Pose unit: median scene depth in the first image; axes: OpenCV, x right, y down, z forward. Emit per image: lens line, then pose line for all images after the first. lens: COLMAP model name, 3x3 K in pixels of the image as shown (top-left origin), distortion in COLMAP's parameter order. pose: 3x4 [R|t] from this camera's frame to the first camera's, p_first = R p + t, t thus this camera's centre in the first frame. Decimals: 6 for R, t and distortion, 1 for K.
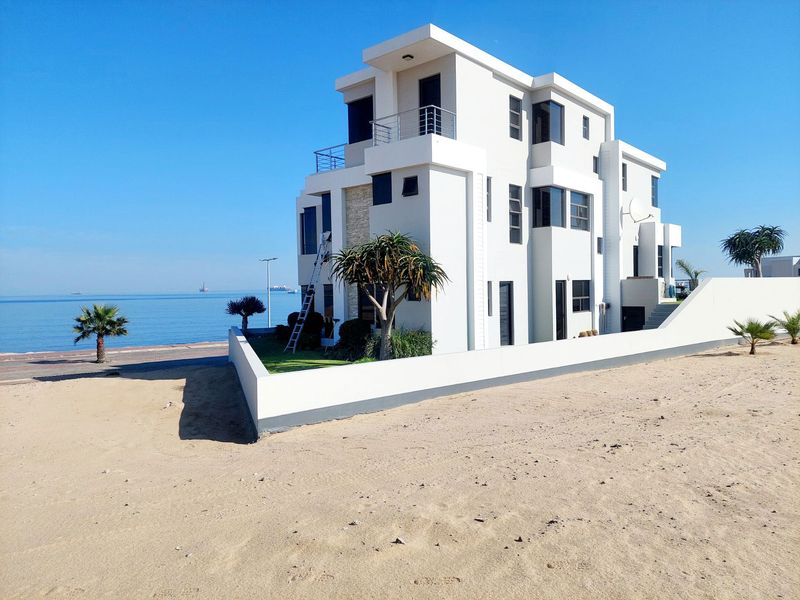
lens RADIAL K [[576.1, 0, 407.5], [0, 576.1, 287.6], [0, 0, 1]] dist [0.059302, -0.045408]
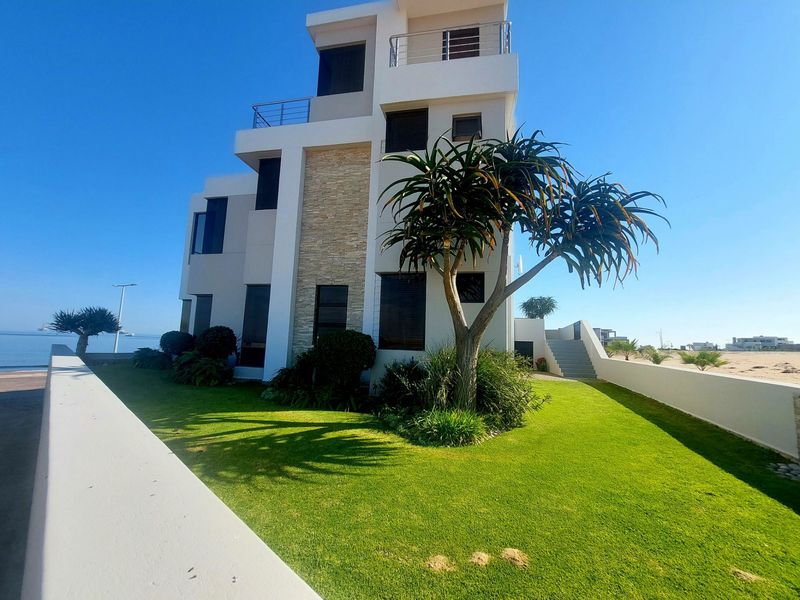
lens RADIAL K [[317.4, 0, 402.9], [0, 317.4, 302.6], [0, 0, 1]] dist [-0.015418, -0.000574]
pose [[0.867362, 0.103346, 0.486830, -0.157135], [-0.042849, 0.990077, -0.133833, 0.053194], [-0.495830, 0.095222, 0.863183, 0.560085]]
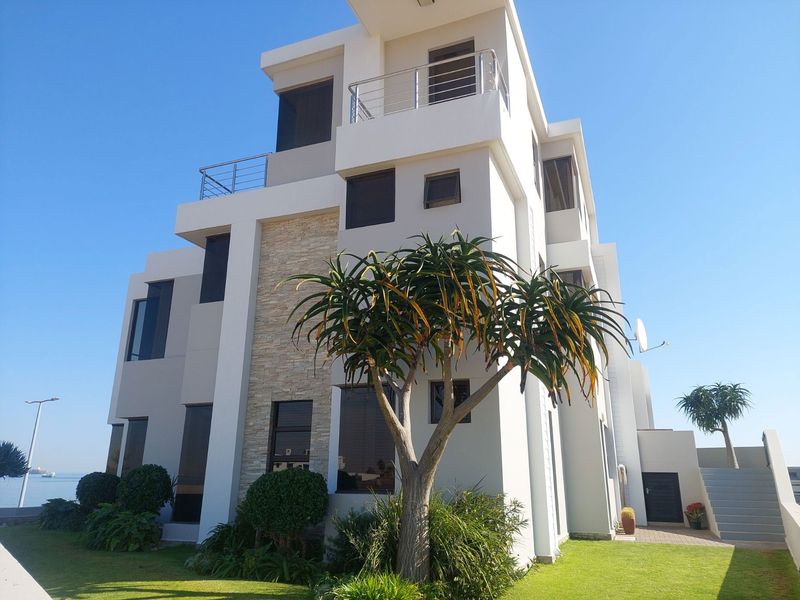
lens RADIAL K [[576.1, 0, 402.7], [0, 576.1, 288.7], [0, 0, 1]] dist [0.059302, -0.045408]
pose [[0.946733, 0.119664, 0.298959, -0.124199], [-0.022609, 0.950800, -0.308979, 0.046906], [-0.321224, 0.285762, 0.902859, 0.434496]]
